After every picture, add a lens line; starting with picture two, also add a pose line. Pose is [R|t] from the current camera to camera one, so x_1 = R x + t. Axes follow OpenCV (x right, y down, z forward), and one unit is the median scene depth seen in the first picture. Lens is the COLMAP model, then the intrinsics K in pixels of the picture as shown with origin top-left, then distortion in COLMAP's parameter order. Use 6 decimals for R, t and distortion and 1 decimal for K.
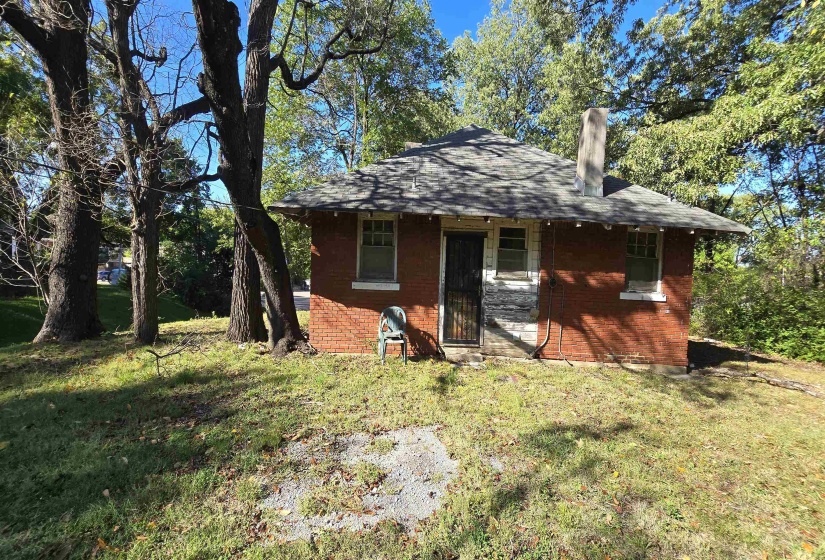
lens RADIAL K [[338.8, 0, 411.7], [0, 338.8, 278.4], [0, 0, 1]] dist [-0.002167, -0.000952]
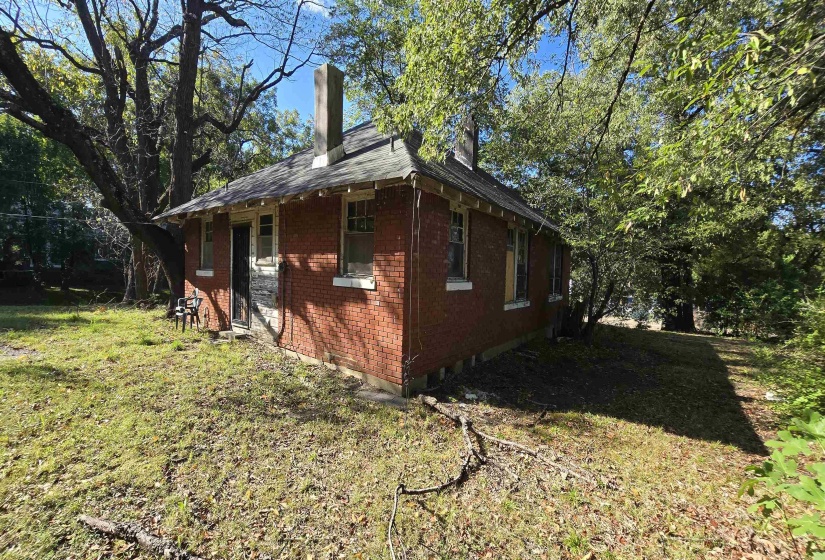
lens RADIAL K [[338.8, 0, 411.9], [0, 338.8, 279.6], [0, 0, 1]] dist [-0.002167, -0.000952]
pose [[0.768424, -0.004155, -0.639927, 1.275106], [-0.014705, 0.999600, -0.024147, 0.063455], [0.639772, 0.027966, 0.768056, 0.492987]]
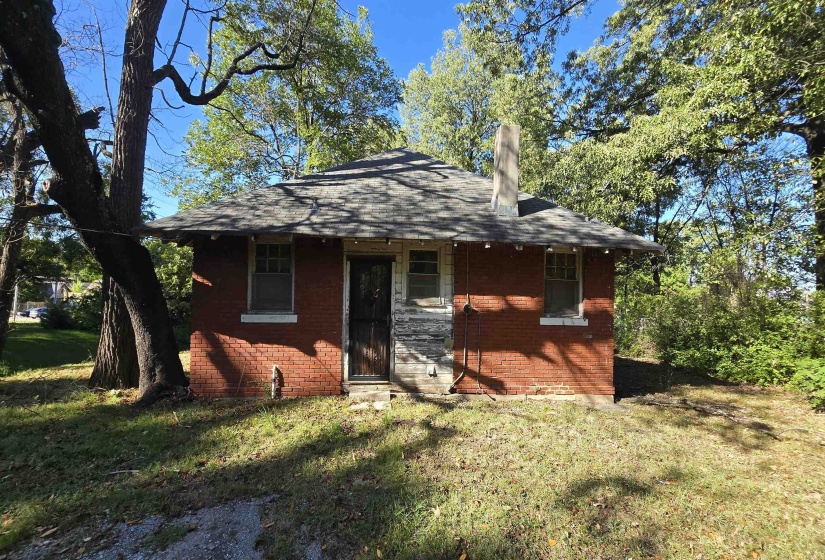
lens RADIAL K [[338.8, 0, 409.8], [0, 338.8, 287.6], [0, 0, 1]] dist [-0.002167, -0.000952]
pose [[0.997429, -0.021059, 0.068493, 0.193539], [0.024841, 0.998187, -0.054832, 0.000953], [-0.067214, 0.056393, 0.996144, 0.093062]]
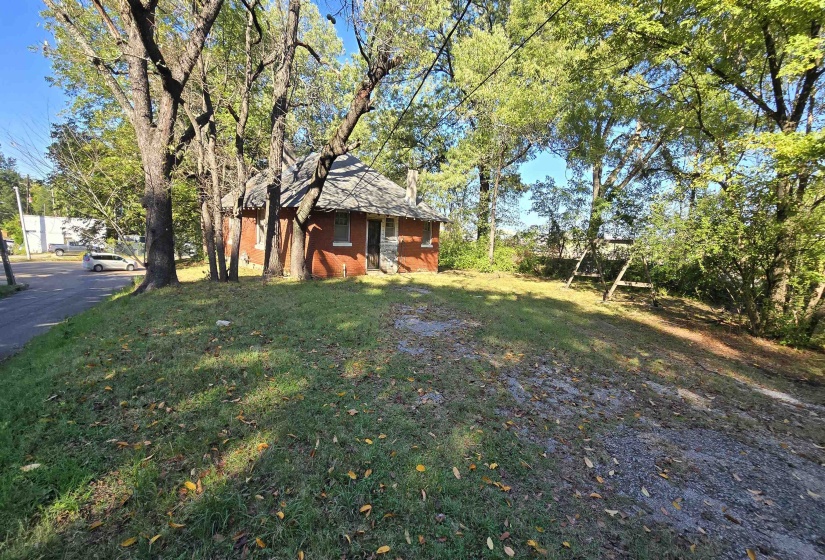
lens RADIAL K [[338.8, 0, 410.3], [0, 338.8, 275.9], [0, 0, 1]] dist [-0.002167, -0.000952]
pose [[0.702171, -0.088580, 0.706476, -1.269281], [0.003374, 0.992634, 0.121106, -0.034091], [-0.712000, -0.082653, 0.697298, -0.749197]]
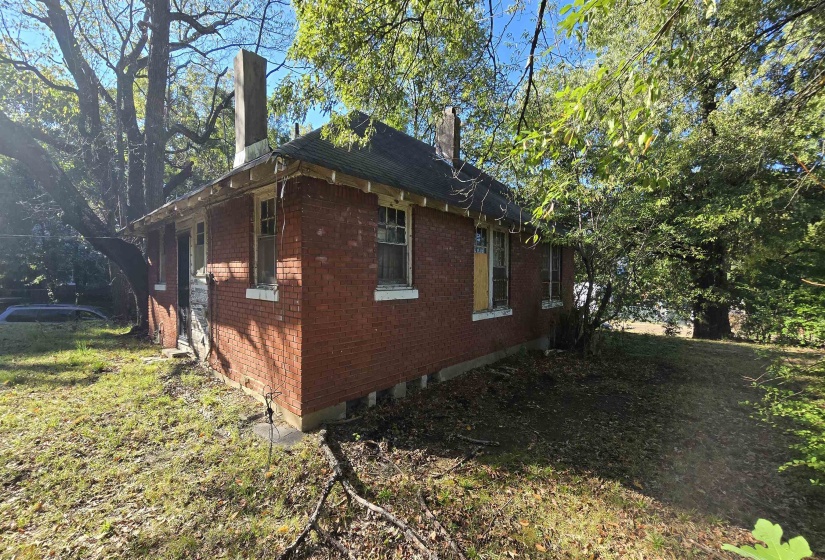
lens RADIAL K [[338.8, 0, 414.4], [0, 338.8, 282.5], [0, 0, 1]] dist [-0.002167, -0.000952]
pose [[0.713254, -0.035473, -0.700008, 1.357948], [0.010745, 0.999155, -0.039684, 0.060485], [0.700824, 0.020783, 0.713032, 0.738004]]
